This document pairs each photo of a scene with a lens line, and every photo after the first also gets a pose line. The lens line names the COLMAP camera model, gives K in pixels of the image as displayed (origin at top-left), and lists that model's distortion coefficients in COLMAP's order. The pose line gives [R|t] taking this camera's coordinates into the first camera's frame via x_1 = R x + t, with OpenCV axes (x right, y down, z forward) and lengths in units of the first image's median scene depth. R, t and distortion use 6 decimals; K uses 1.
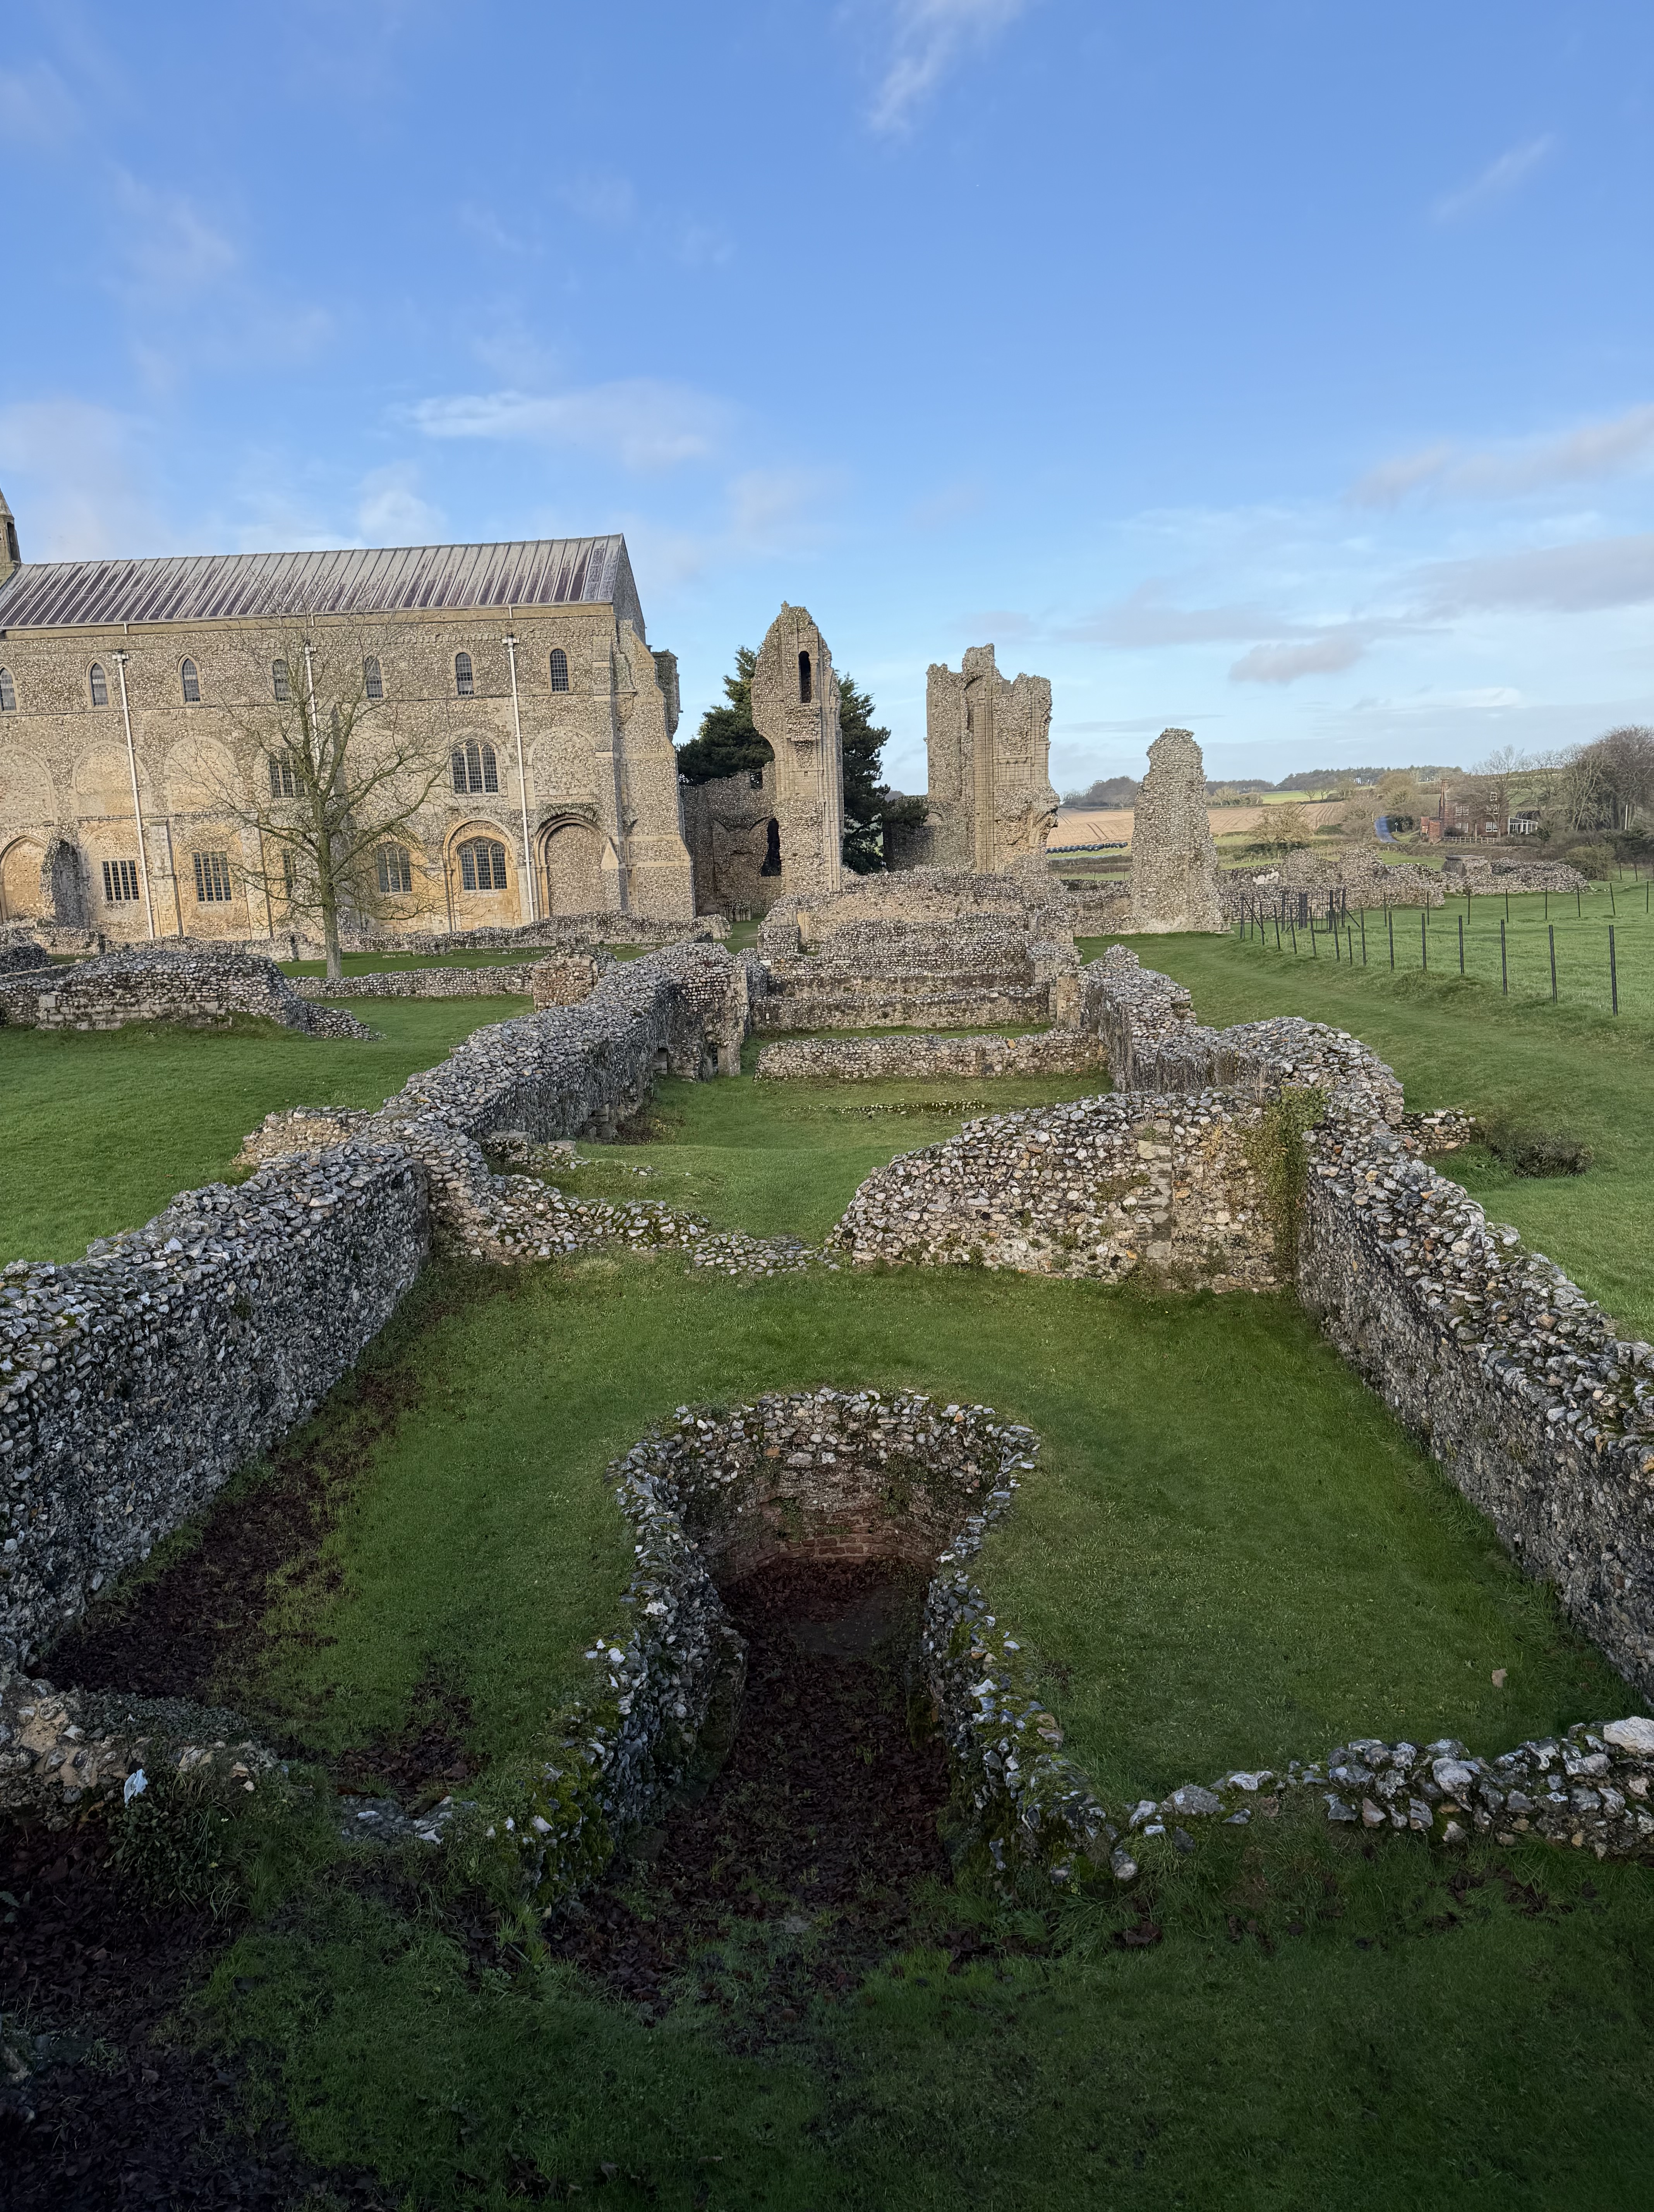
lens RADIAL K [[1545.4, 0, 827.1], [0, 1545.4, 1102.9], [0, 0, 1]] dist [0.140361, -0.205019]
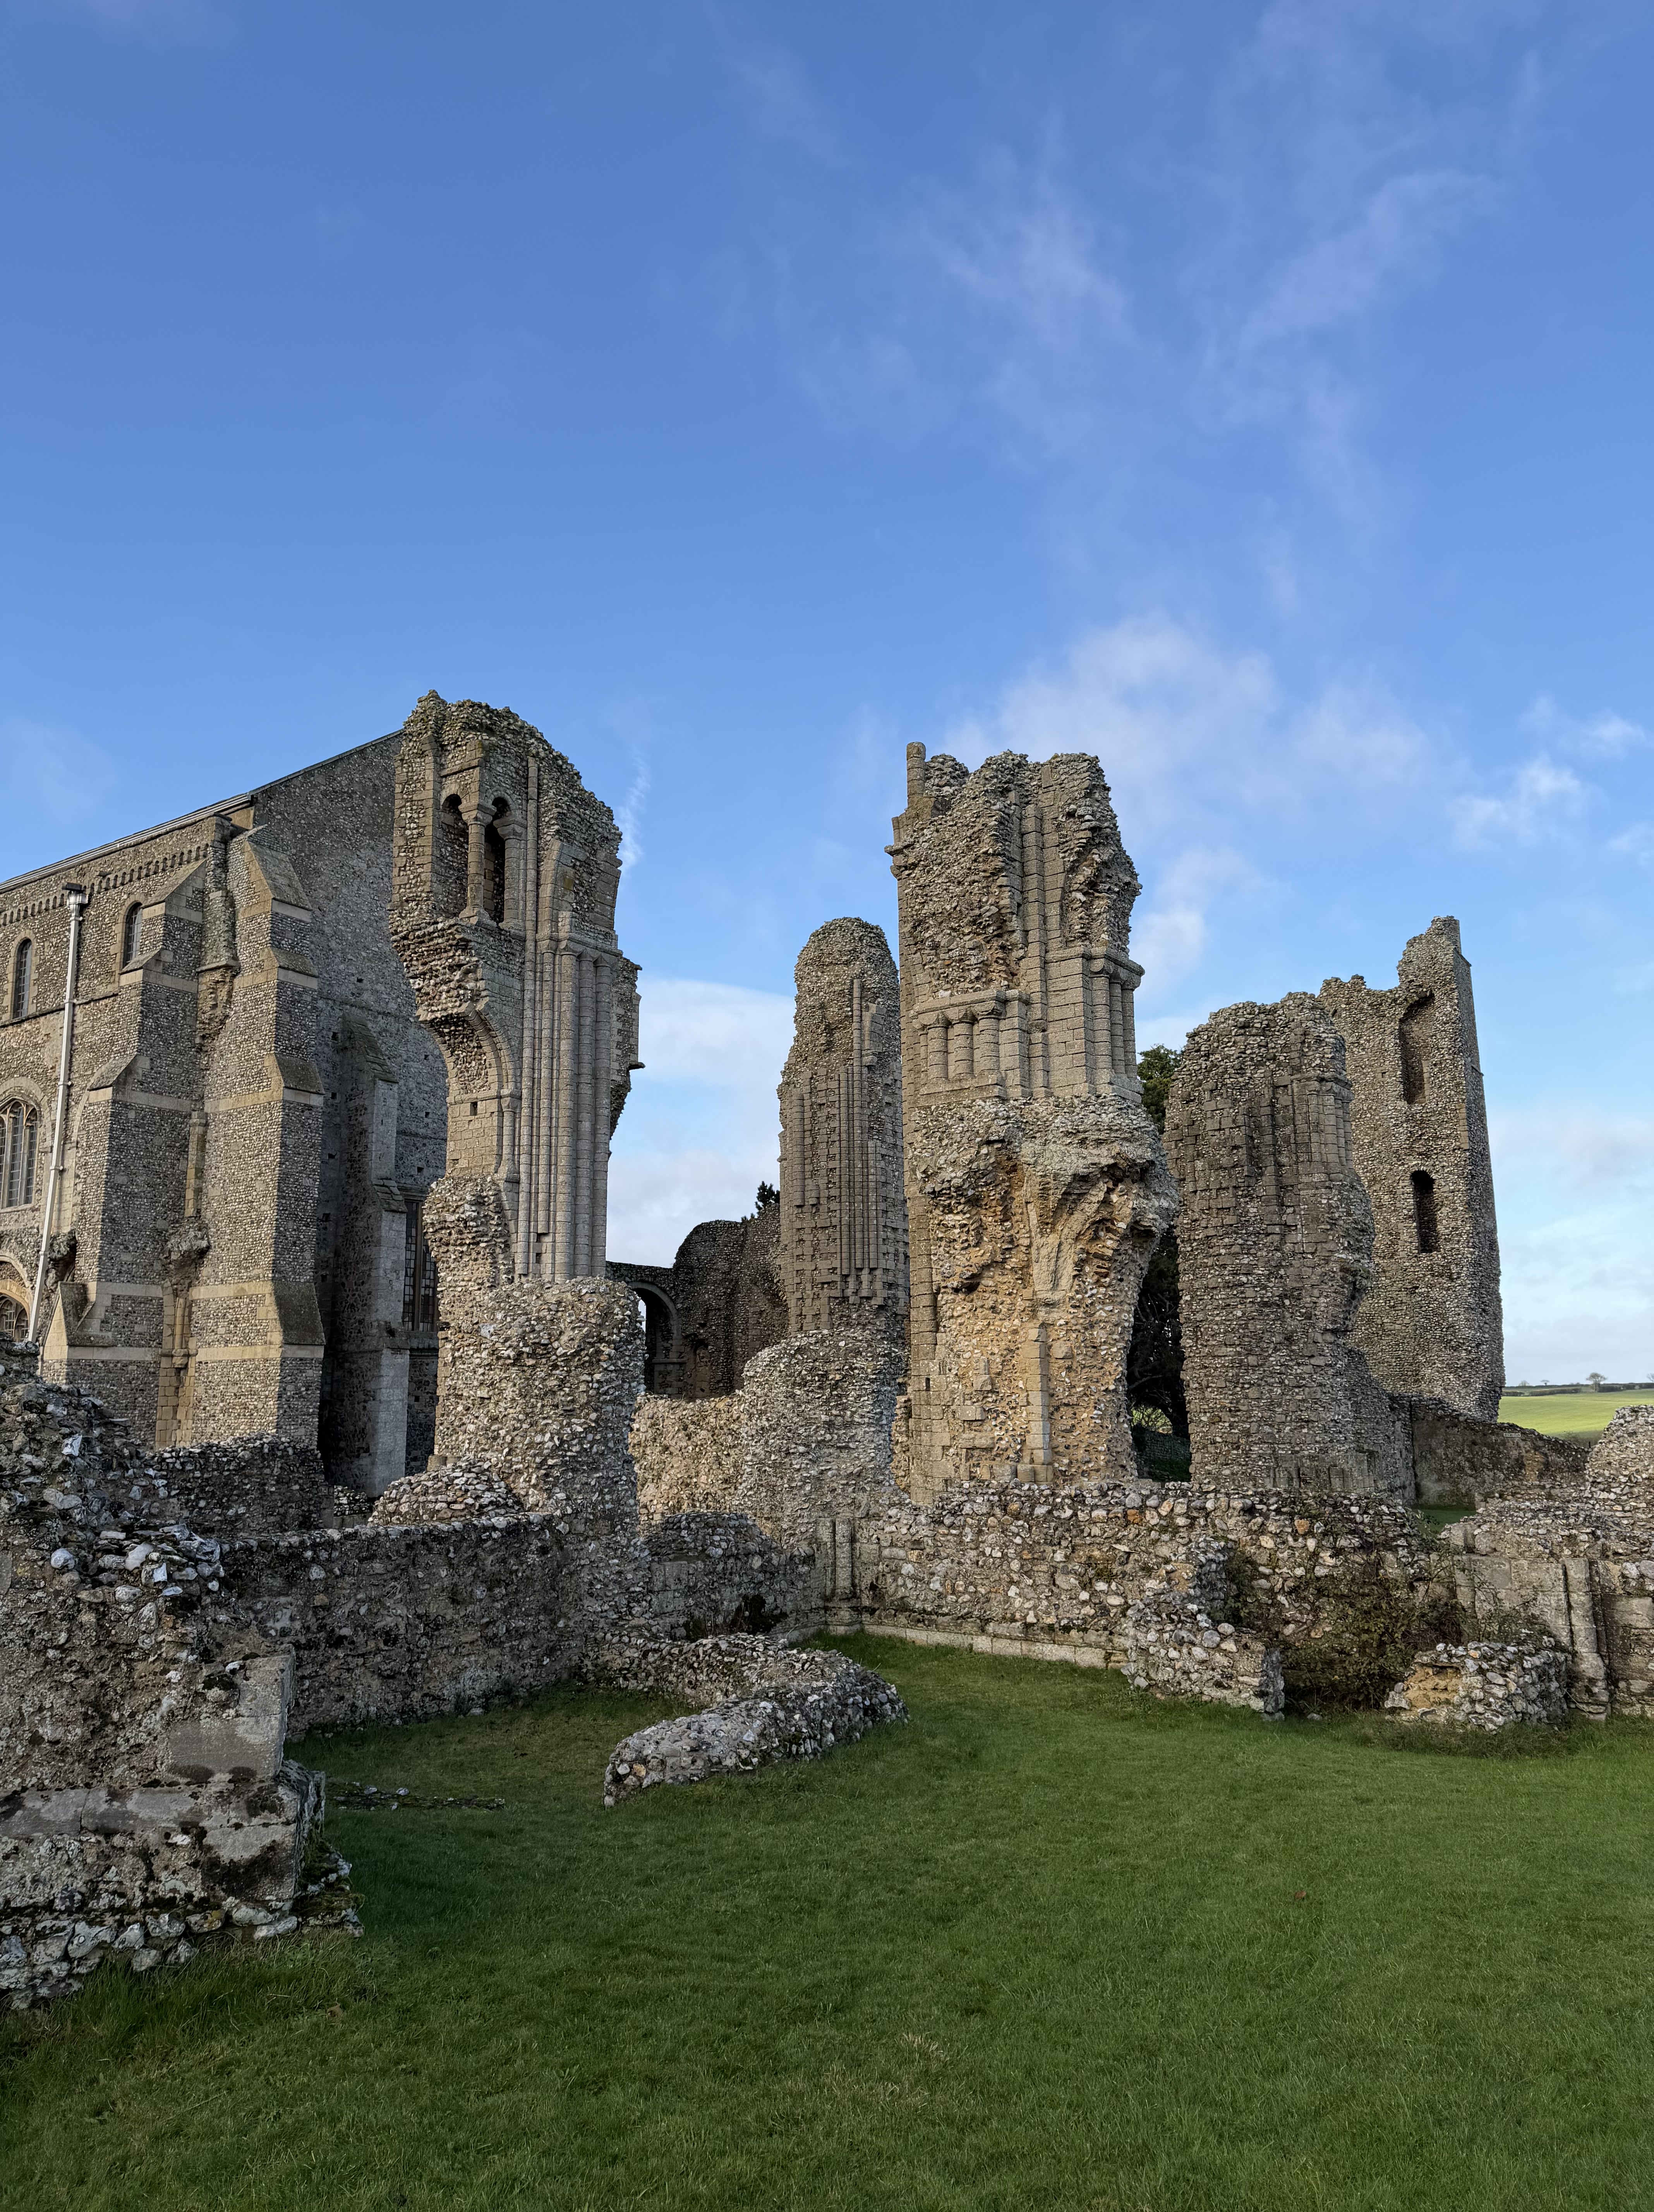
lens RADIAL K [[1545.4, 0, 827.1], [0, 1545.4, 1102.9], [0, 0, 1]] dist [0.140361, -0.205019]
pose [[0.845406, -0.073446, -0.529050, 0.247736], [-0.113079, 0.943438, -0.311671, -0.104836], [0.522017, 0.323313, 0.789283, 0.735809]]
